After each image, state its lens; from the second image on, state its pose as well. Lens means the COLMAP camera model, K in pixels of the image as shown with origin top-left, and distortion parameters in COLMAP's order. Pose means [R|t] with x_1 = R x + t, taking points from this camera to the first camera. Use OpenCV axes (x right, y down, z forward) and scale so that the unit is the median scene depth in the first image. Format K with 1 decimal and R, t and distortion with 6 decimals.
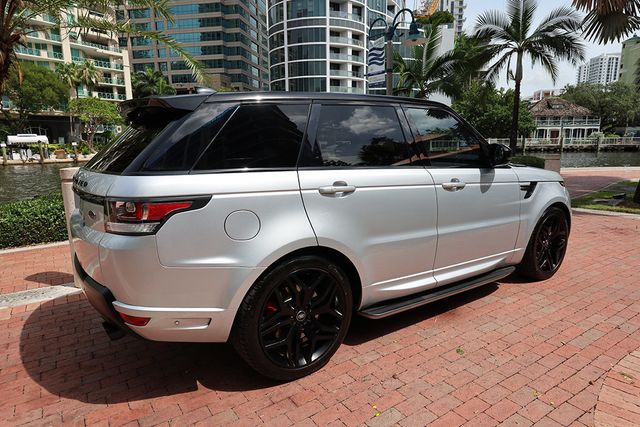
lens RADIAL K [[406.6, 0, 322.4], [0, 406.6, 212.8], [0, 0, 1]] dist [-0.000440, -0.000063]
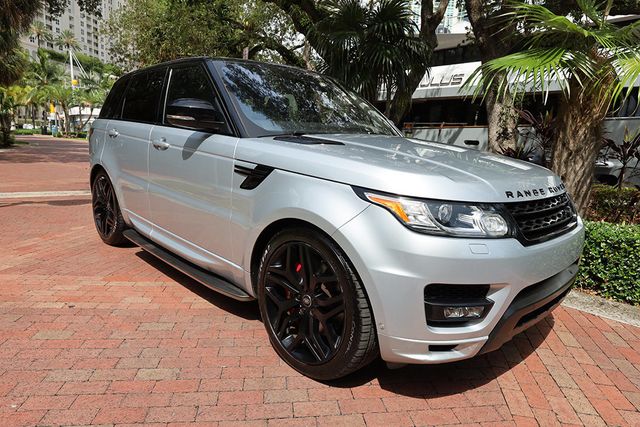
lens RADIAL K [[410.5, 0, 320.0], [0, 410.5, 213.5], [0, 0, 1]] dist [0.002652, 0.001911]
pose [[0.156823, 0.199406, -0.967287, 0.406315], [-0.222465, 0.961367, 0.162118, -0.045397], [0.962245, 0.189764, 0.195126, 0.359809]]
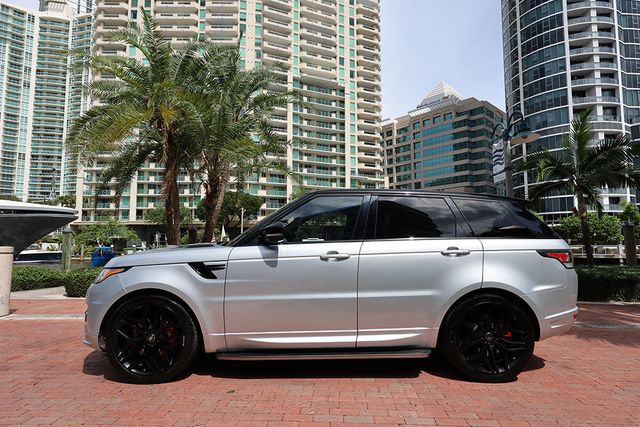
lens RADIAL K [[358.3, 0, 320.0], [0, 358.3, 213.5], [0, 0, 1]] dist [0.001934, 0.000431]
pose [[0.790807, -0.047234, -0.610240, 0.322795], [-0.113956, 0.968223, -0.222618, 0.011124], [0.601364, 0.245589, 0.760294, 0.062566]]
